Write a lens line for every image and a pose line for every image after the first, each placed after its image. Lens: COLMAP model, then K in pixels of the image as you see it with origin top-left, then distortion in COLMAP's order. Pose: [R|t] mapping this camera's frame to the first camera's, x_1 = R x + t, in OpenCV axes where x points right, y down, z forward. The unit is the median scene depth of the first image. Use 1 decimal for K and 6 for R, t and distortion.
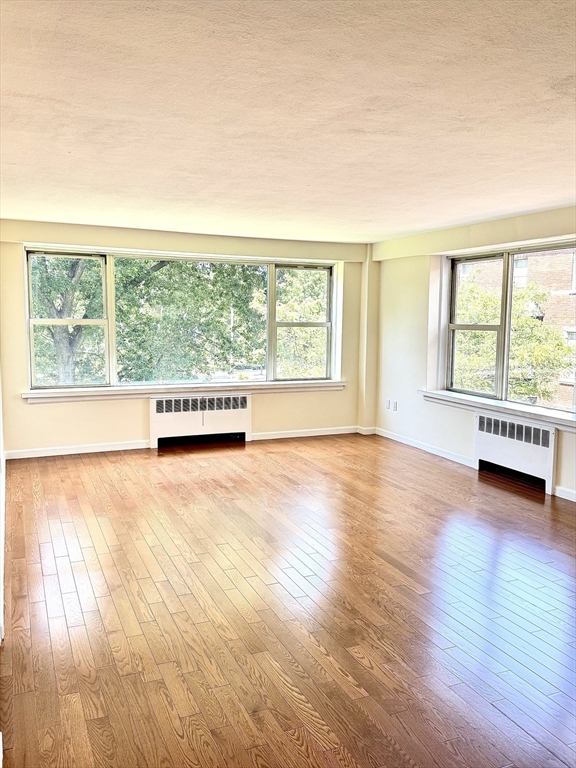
lens RADIAL K [[641.1, 0, 288.1], [0, 641.1, 385.5], [0, 0, 1]] dist [0.135045, -0.109488]
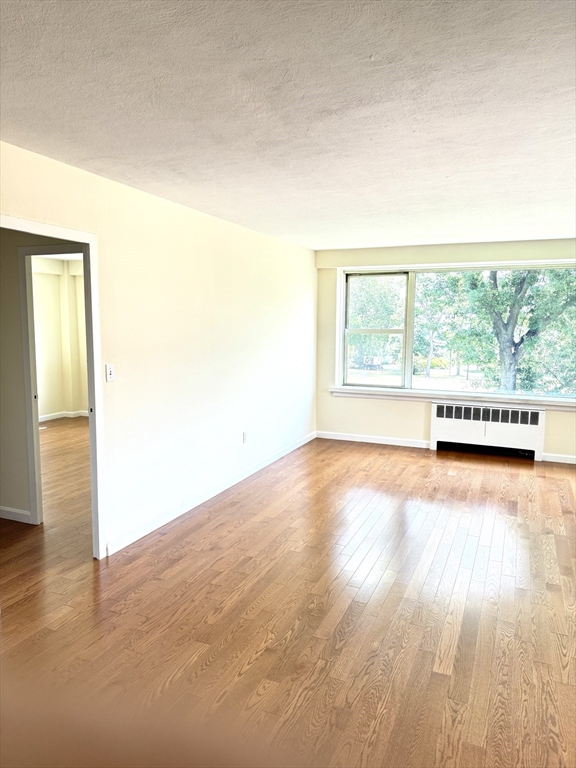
lens RADIAL K [[546.9, 0, 286.0], [0, 546.9, 385.9], [0, 0, 1]] dist [0.068112, -0.004788]
pose [[0.683347, 0.082254, -0.725445, 0.282182], [-0.084239, 0.995880, 0.033567, -0.018074], [0.725218, 0.038173, 0.687461, 0.200590]]
